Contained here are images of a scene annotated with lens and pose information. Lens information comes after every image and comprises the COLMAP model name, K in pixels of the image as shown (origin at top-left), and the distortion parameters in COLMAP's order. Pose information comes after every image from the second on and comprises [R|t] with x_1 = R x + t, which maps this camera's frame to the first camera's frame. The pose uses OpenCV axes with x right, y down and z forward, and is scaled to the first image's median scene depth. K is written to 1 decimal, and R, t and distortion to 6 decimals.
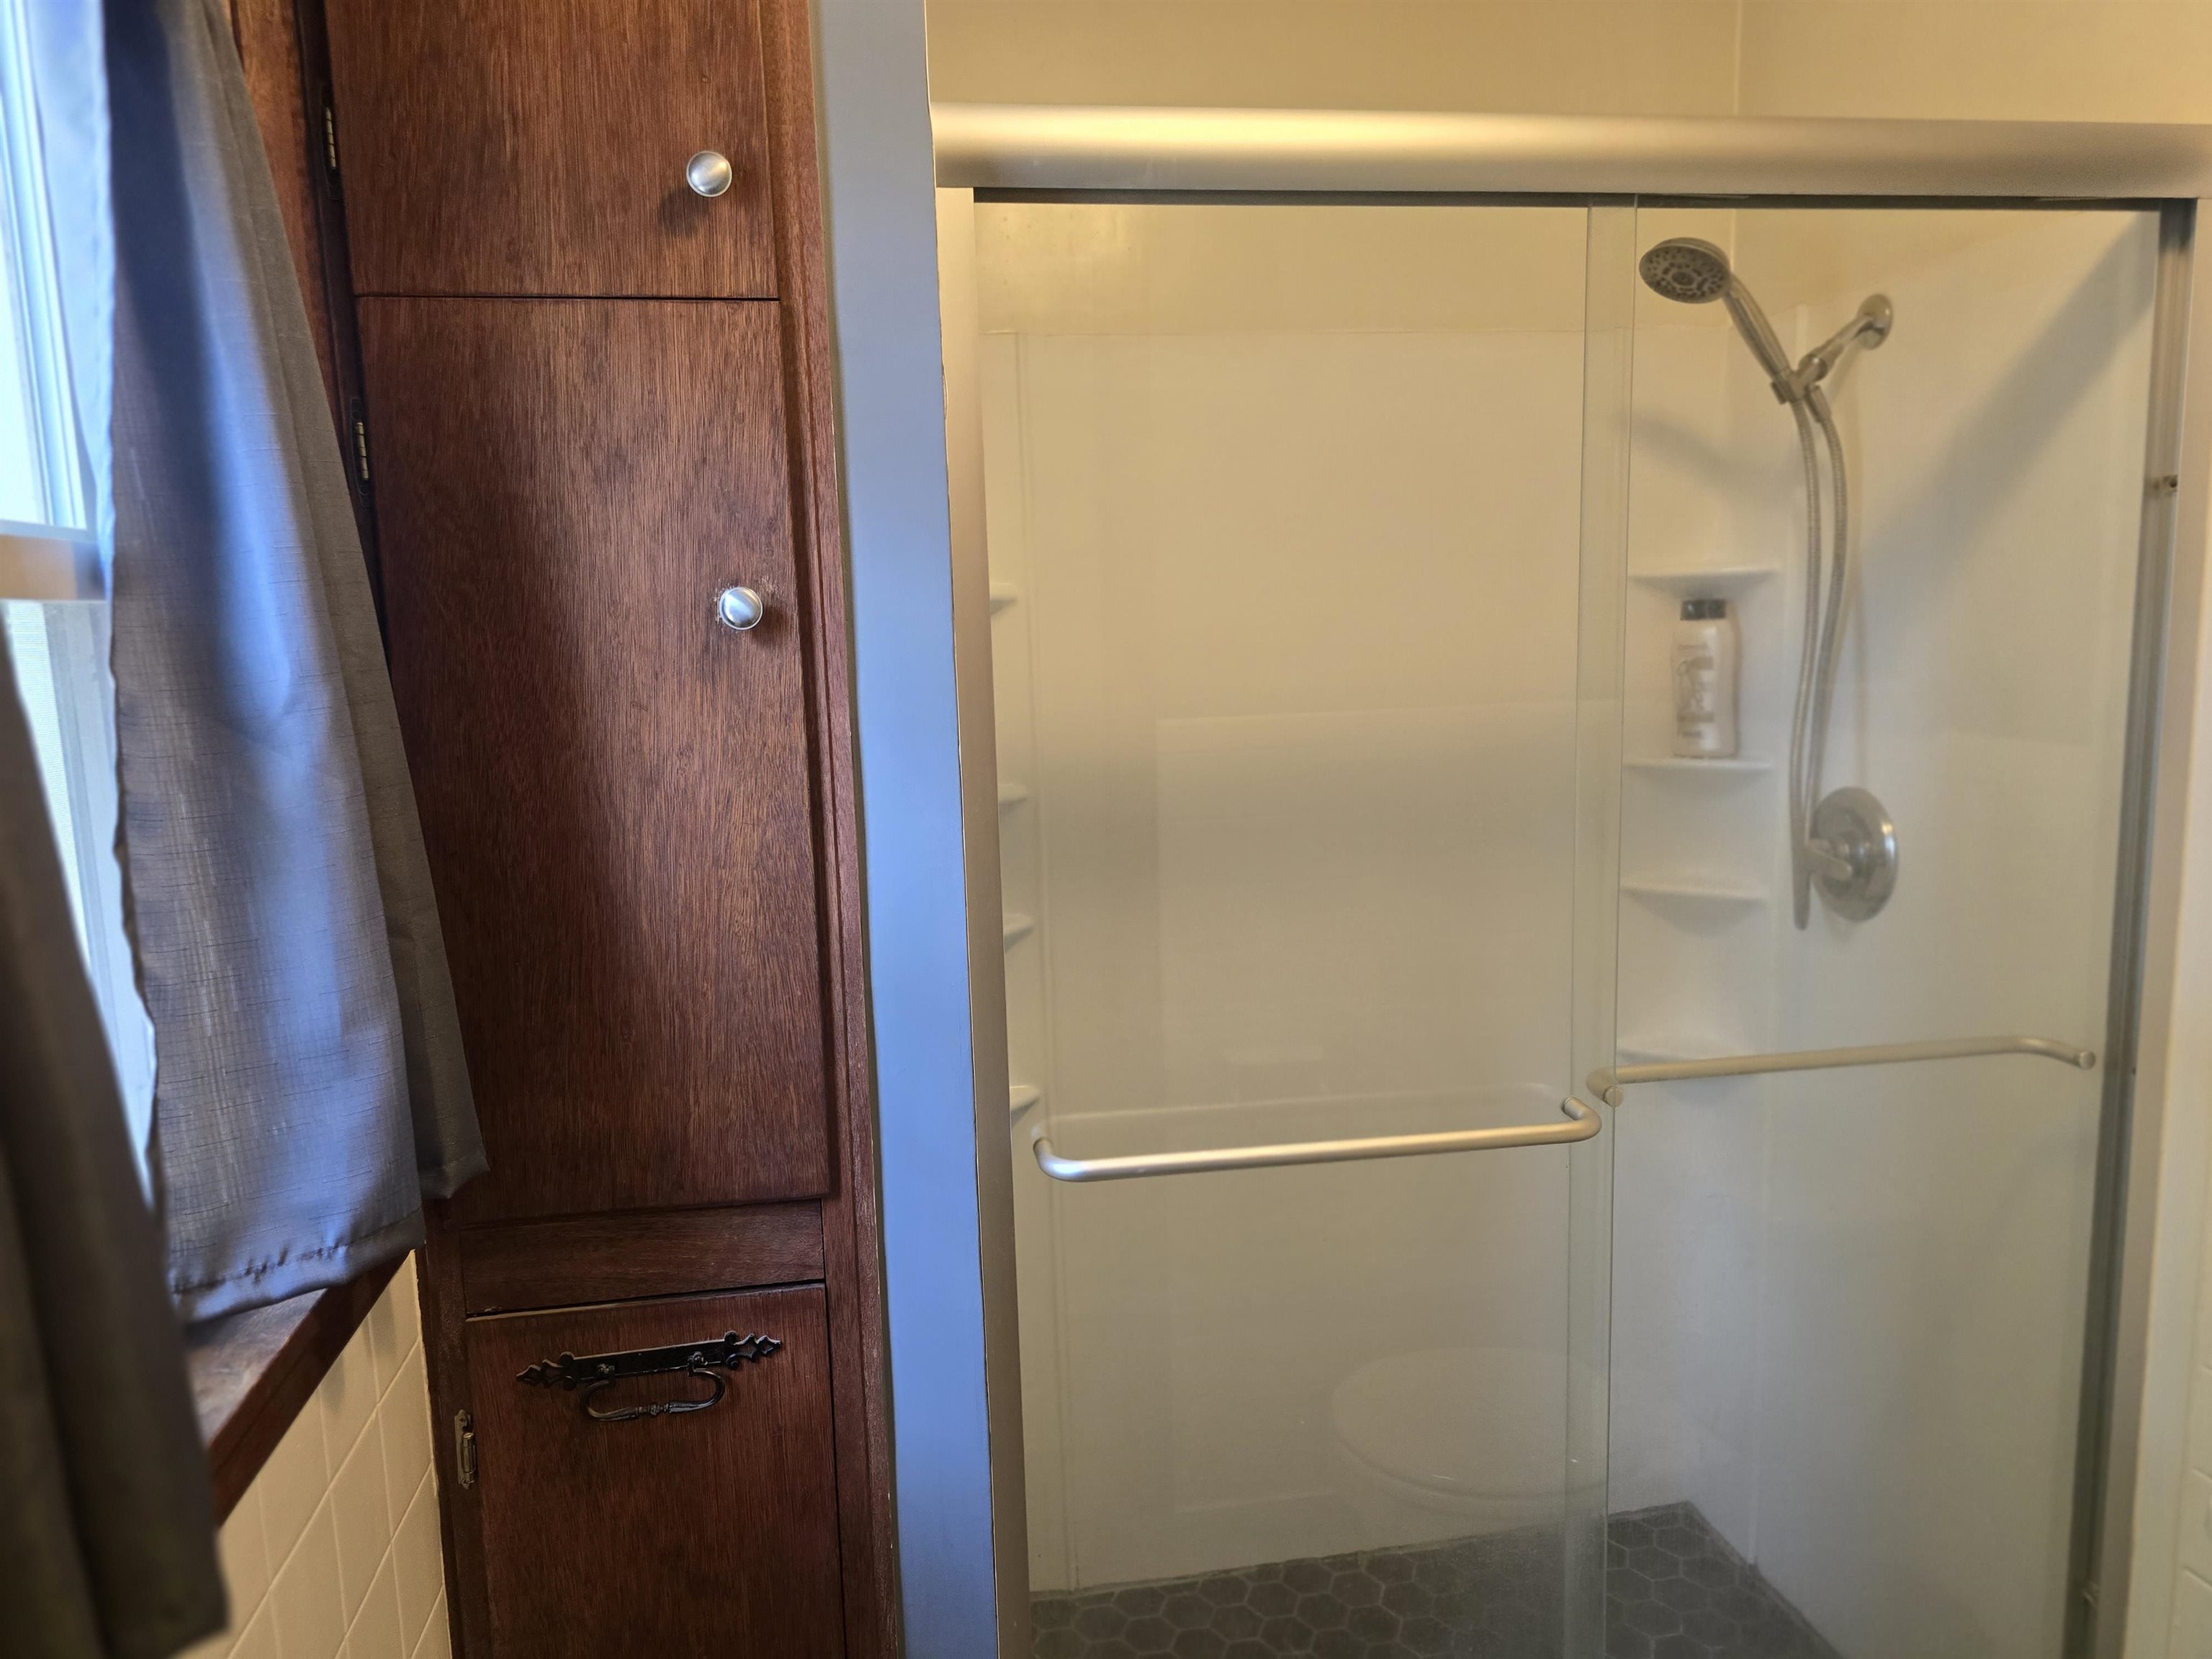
lens RADIAL K [[1497.0, 0, 1108.0], [0, 1497.0, 827.5], [0, 0, 1]] dist [0.013051, -0.024499]
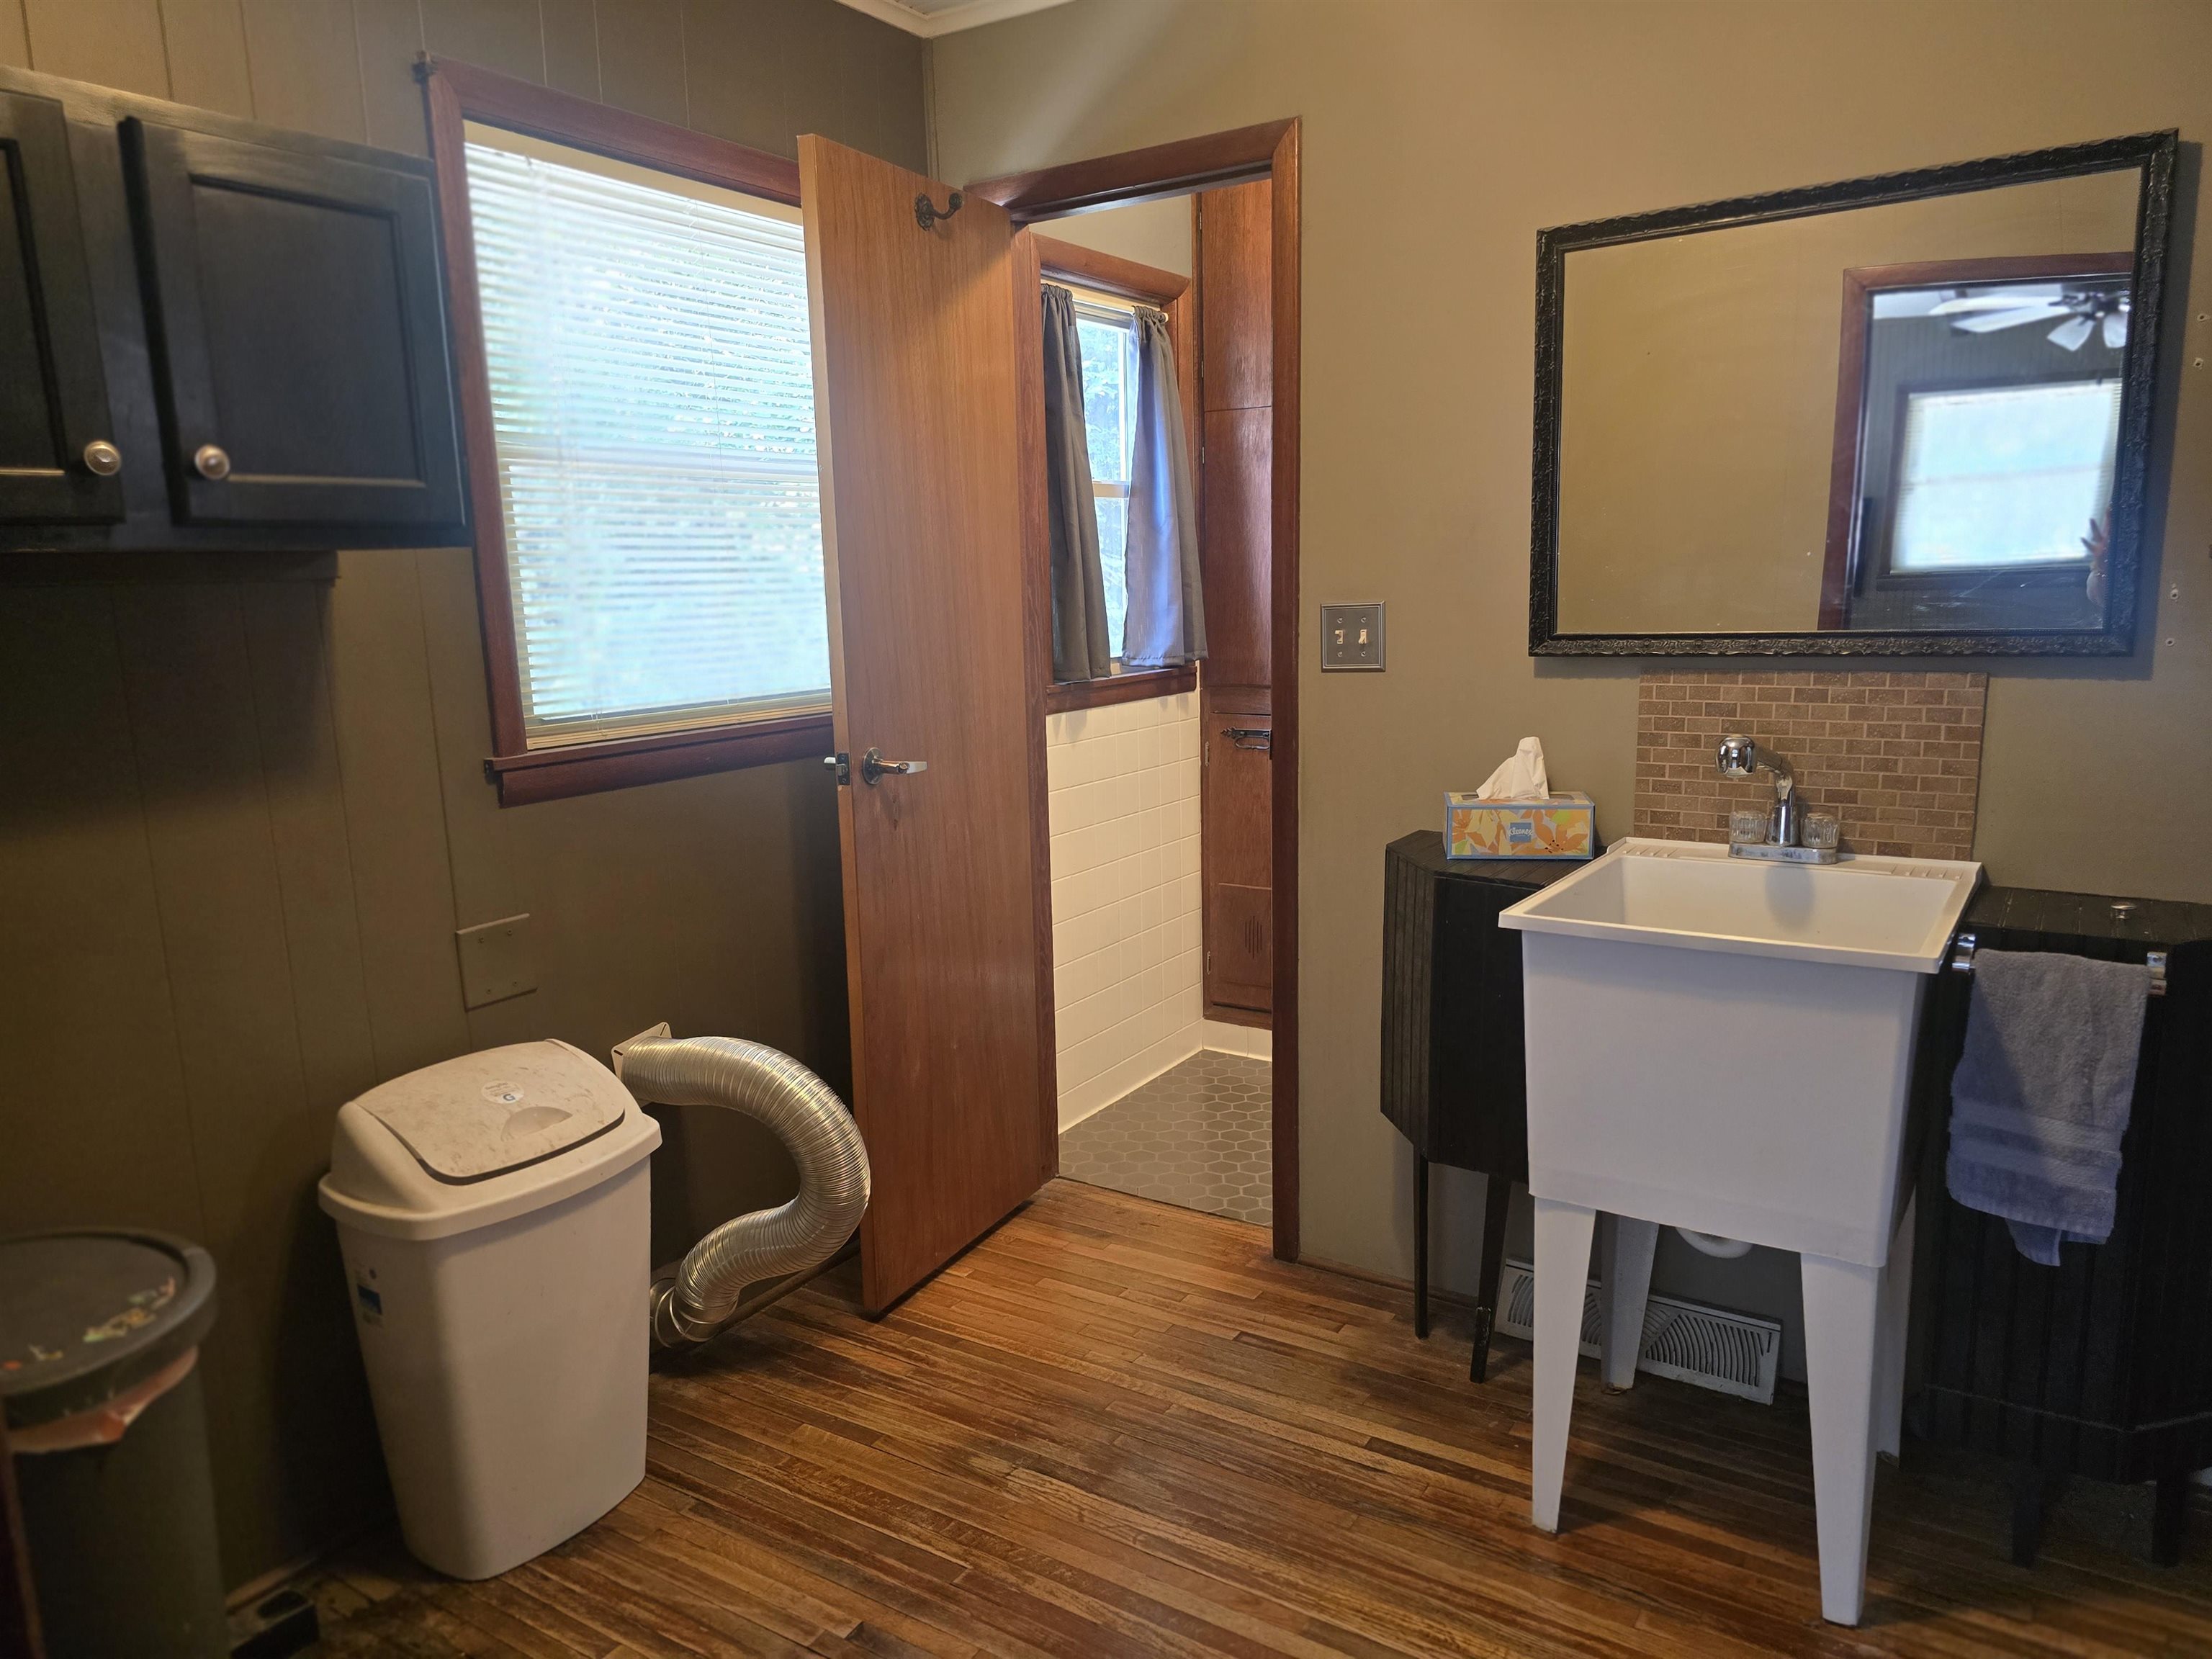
lens RADIAL K [[1497.0, 0, 1108.9], [0, 1497.0, 836.9], [0, 0, 1]] dist [0.013051, -0.024499]
pose [[0.730669, 0.116664, -0.672691, 1.847425], [-0.091122, 0.993141, 0.073263, 0.408468], [0.676624, 0.007766, 0.736288, -1.770834]]
